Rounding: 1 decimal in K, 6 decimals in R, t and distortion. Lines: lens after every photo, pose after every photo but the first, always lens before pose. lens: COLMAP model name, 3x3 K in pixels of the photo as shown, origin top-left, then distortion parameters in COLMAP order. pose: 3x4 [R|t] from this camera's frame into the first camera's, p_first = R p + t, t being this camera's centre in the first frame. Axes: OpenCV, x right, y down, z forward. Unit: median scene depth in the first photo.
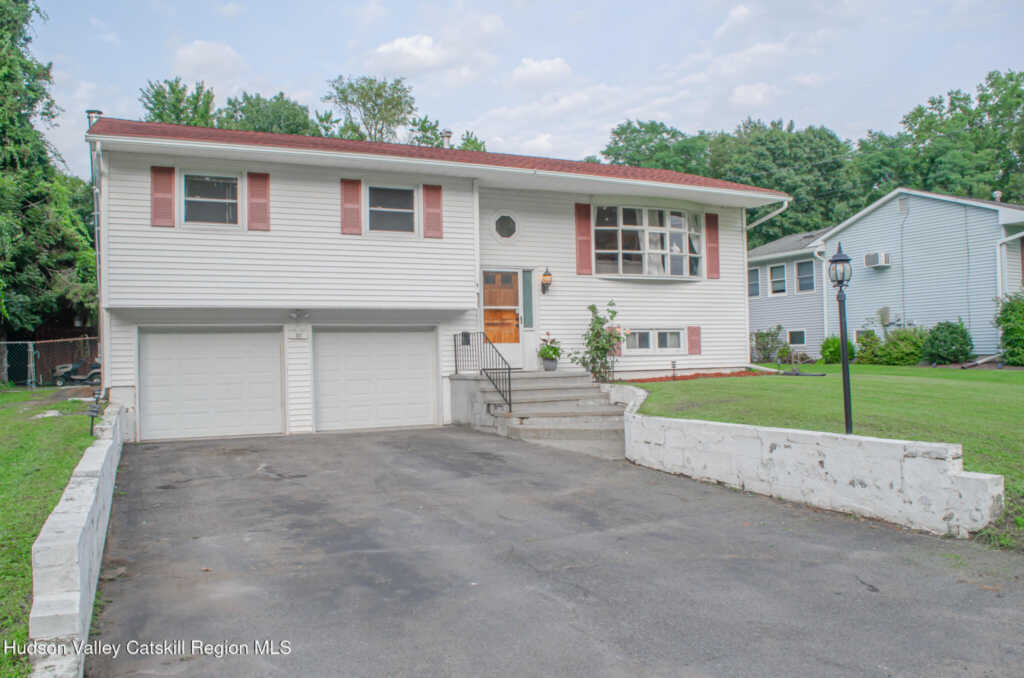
lens RADIAL K [[793.7, 0, 514.8], [0, 793.7, 337.3], [0, 0, 1]] dist [-0.123756, 0.000271]
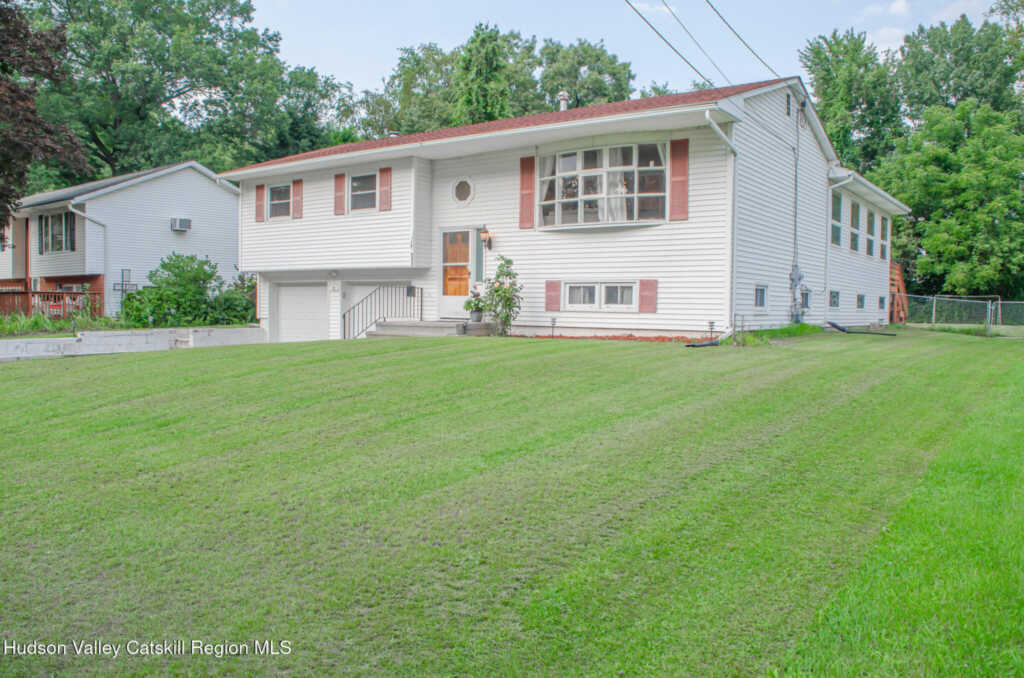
lens RADIAL K [[793.7, 0, 515.5], [0, 793.7, 336.2], [0, 0, 1]] dist [-0.123756, 0.000271]
pose [[0.493250, 0.059574, -0.867845, 0.961837], [-0.002642, 0.997750, 0.066990, -0.010309], [0.869884, -0.030750, 0.492298, 0.493161]]
